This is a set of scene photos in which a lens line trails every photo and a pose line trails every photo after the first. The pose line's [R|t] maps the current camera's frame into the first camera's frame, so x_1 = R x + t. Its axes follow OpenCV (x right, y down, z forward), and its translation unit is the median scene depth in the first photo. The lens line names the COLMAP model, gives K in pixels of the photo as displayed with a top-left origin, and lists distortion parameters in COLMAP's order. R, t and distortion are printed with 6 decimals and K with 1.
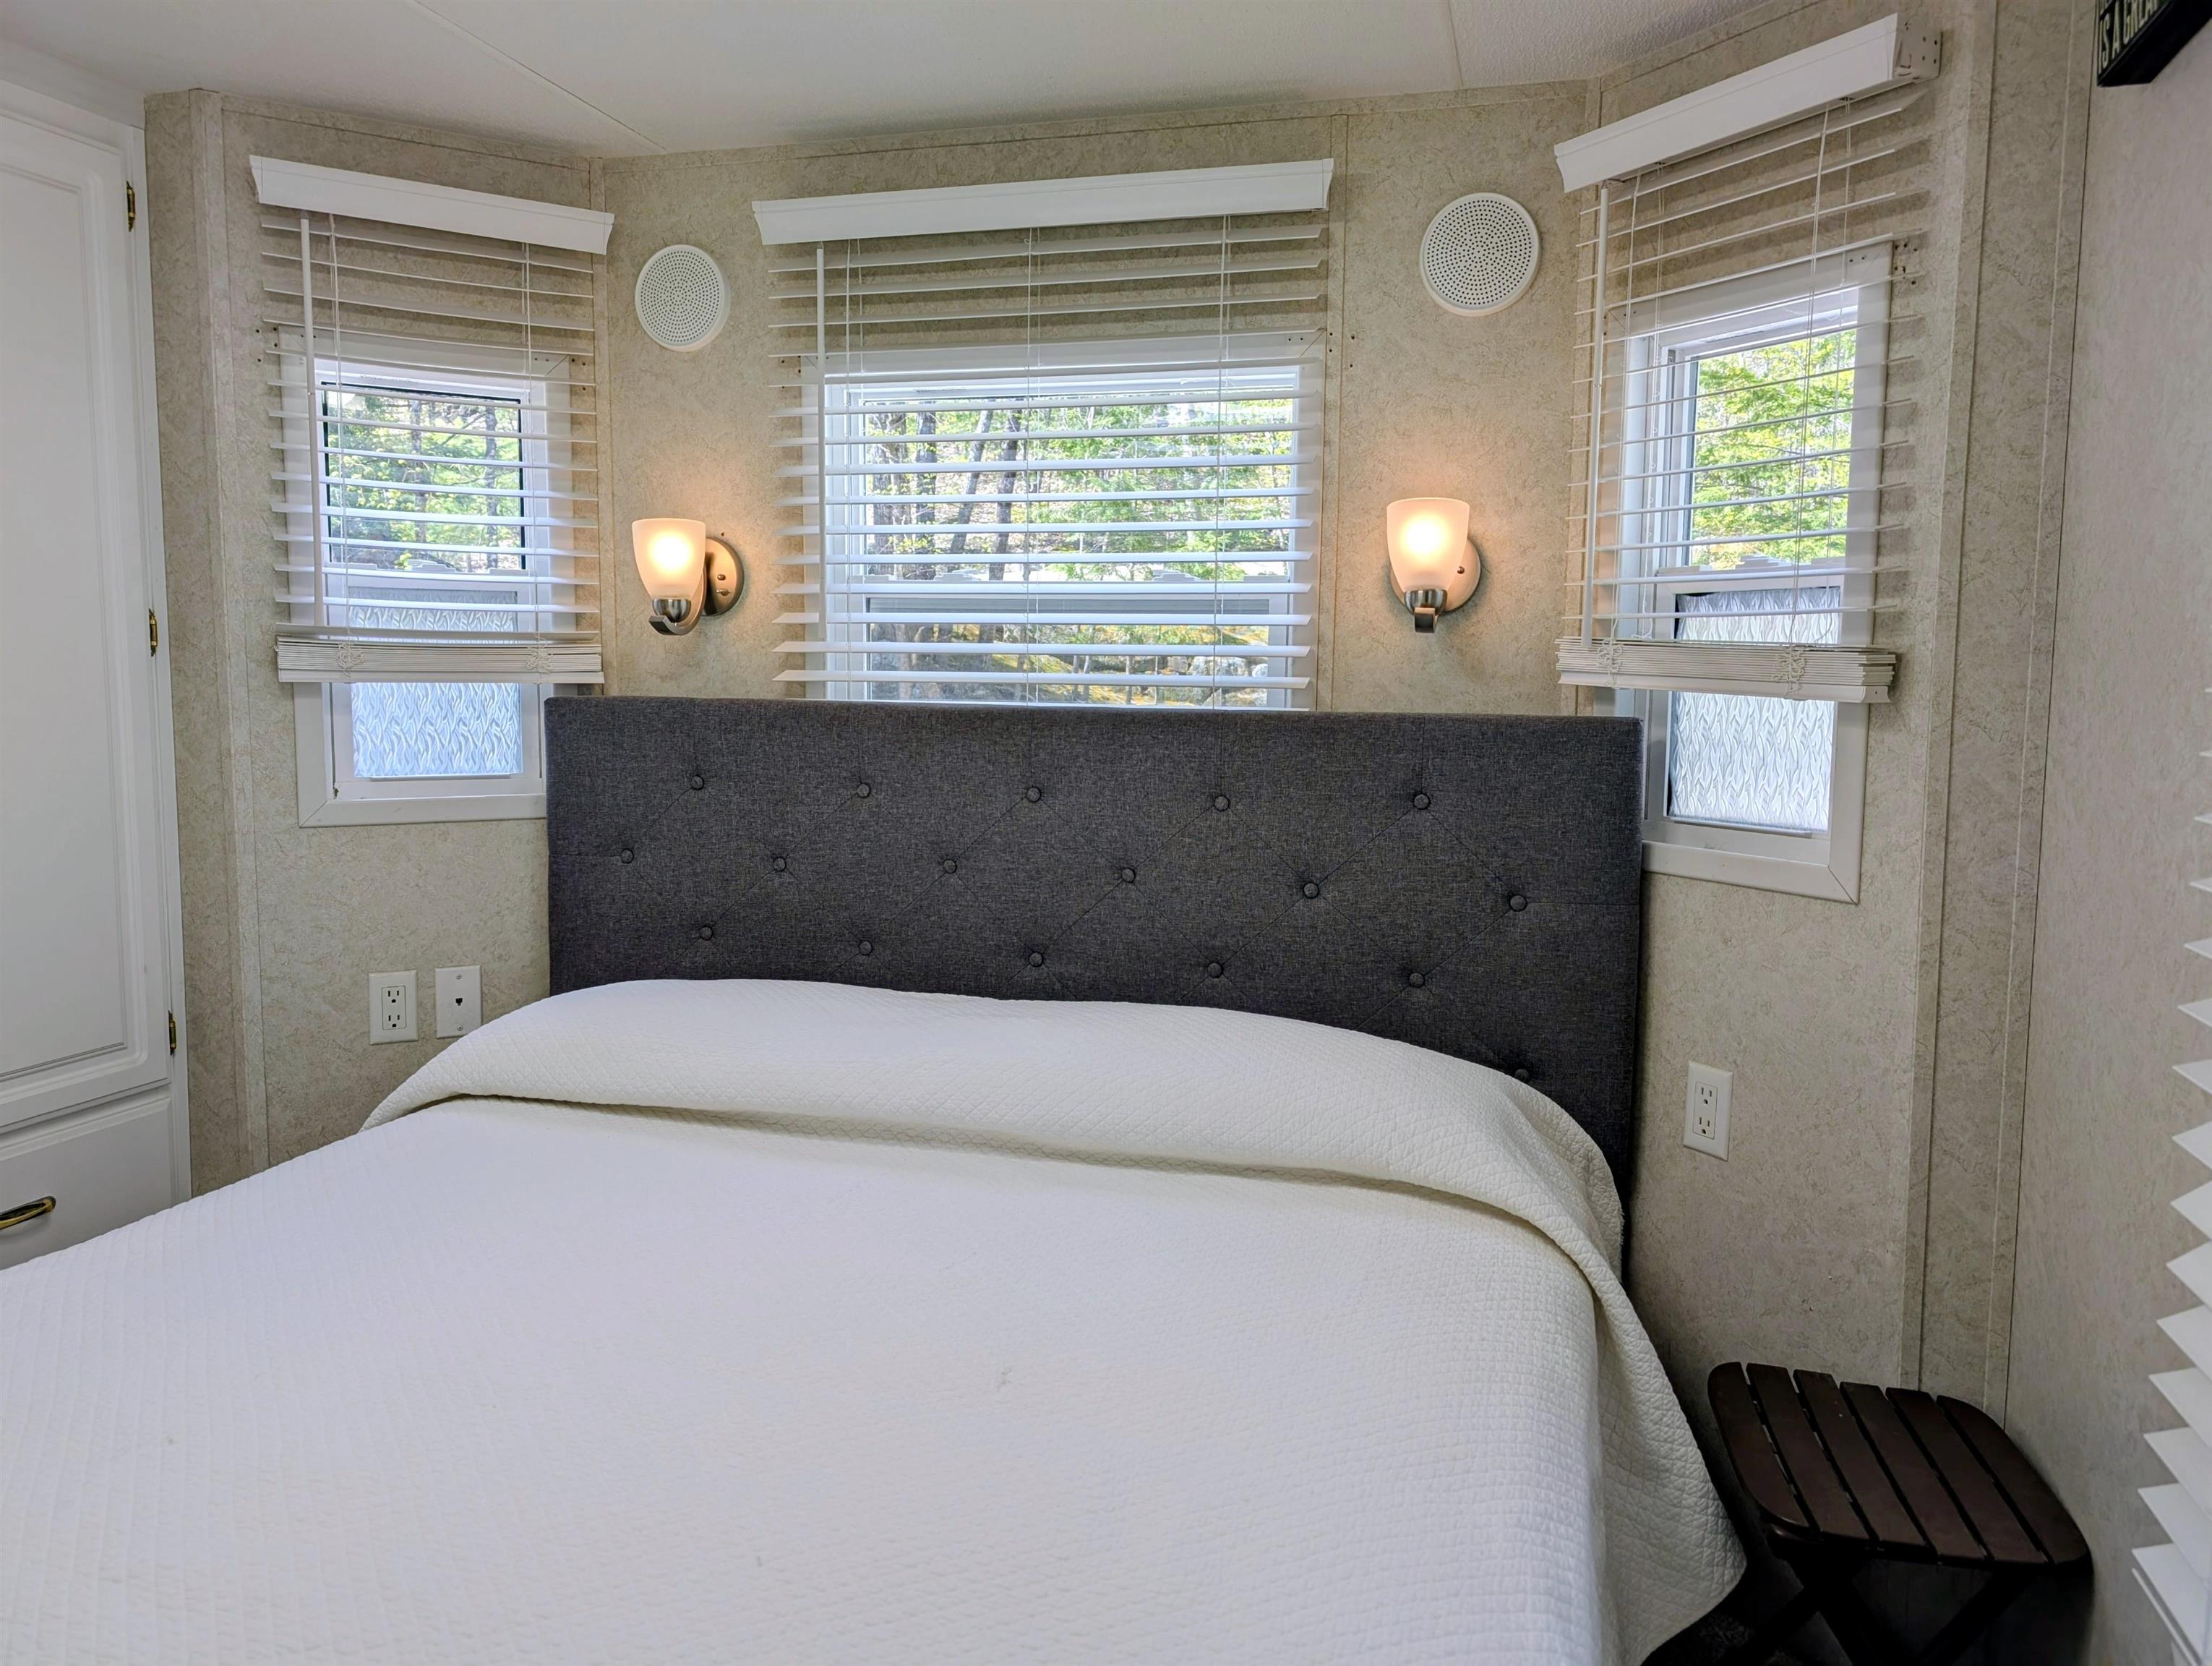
lens RADIAL K [[1540.1, 0, 1110.9], [0, 1540.1, 818.4], [0, 0, 1]] dist [-0.004803, -0.006272]
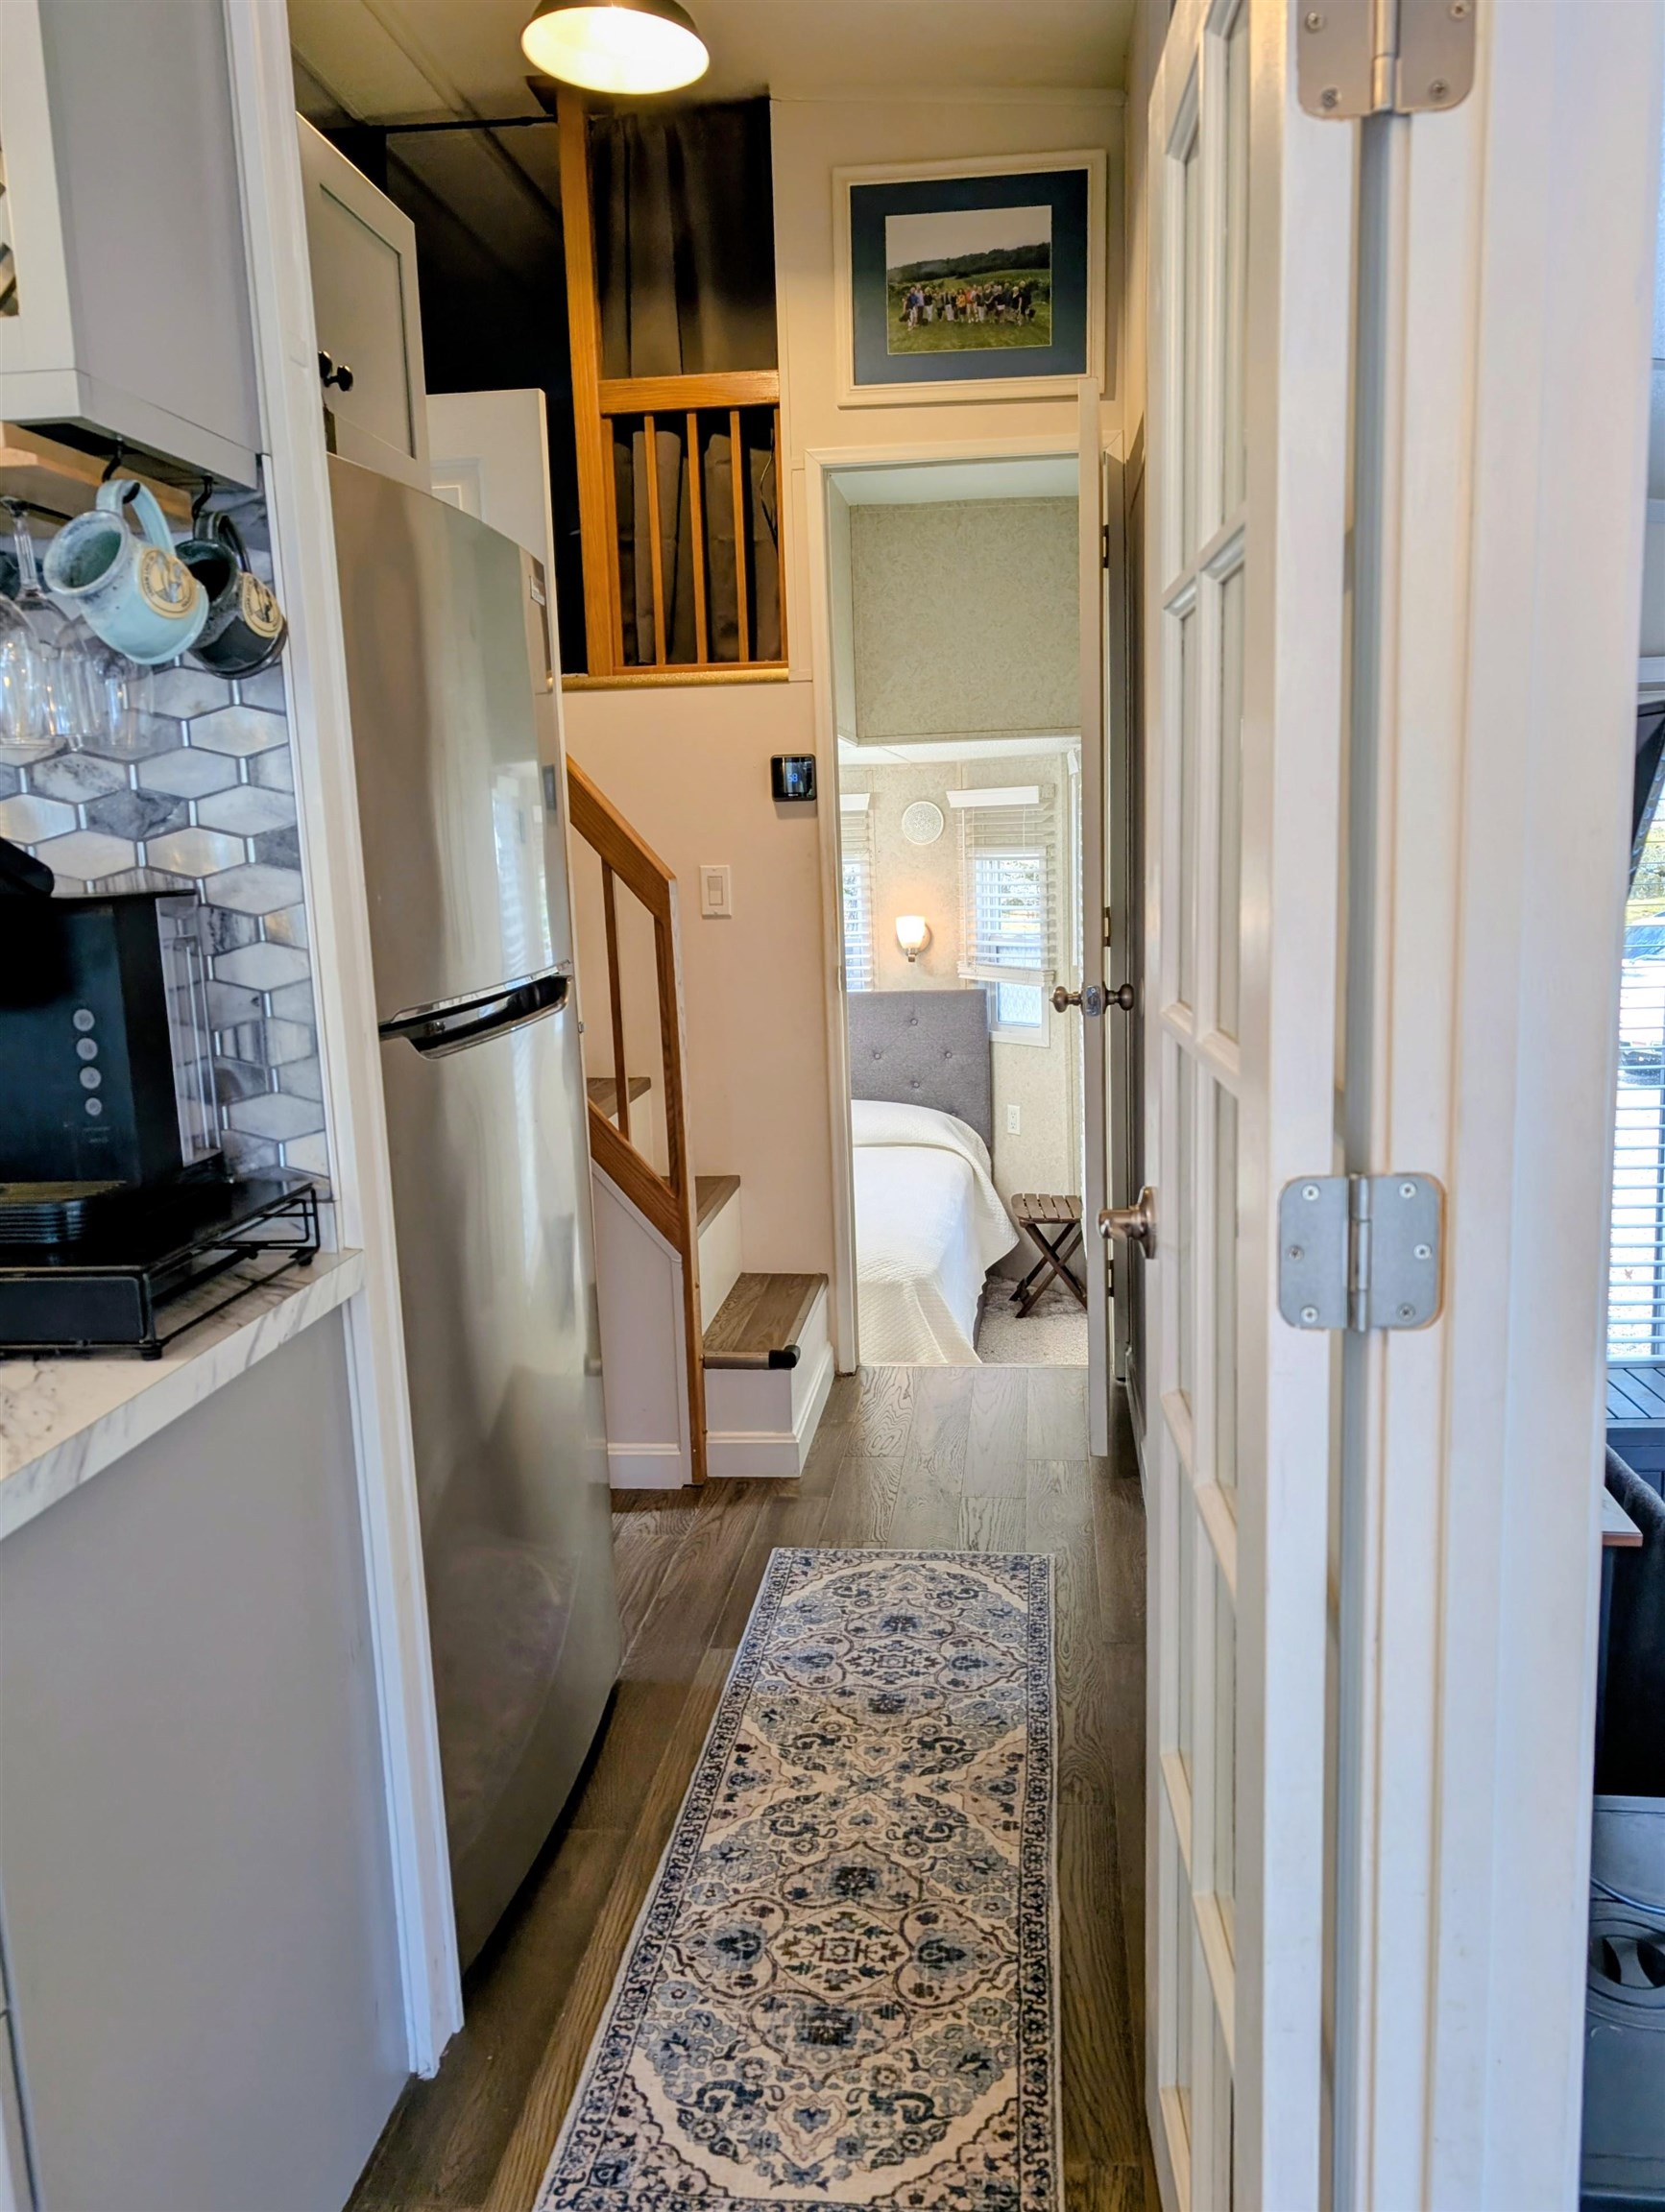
lens RADIAL K [[1555.9, 0, 832.5], [0, 1555.9, 1106.0], [0, 0, 1]] dist [-0.005527, -0.012428]
pose [[0.985079, -0.073494, 0.155623, -0.273347], [0.063111, 0.995503, 0.070651, -0.047467], [-0.160115, -0.059776, 0.985287, -1.223868]]
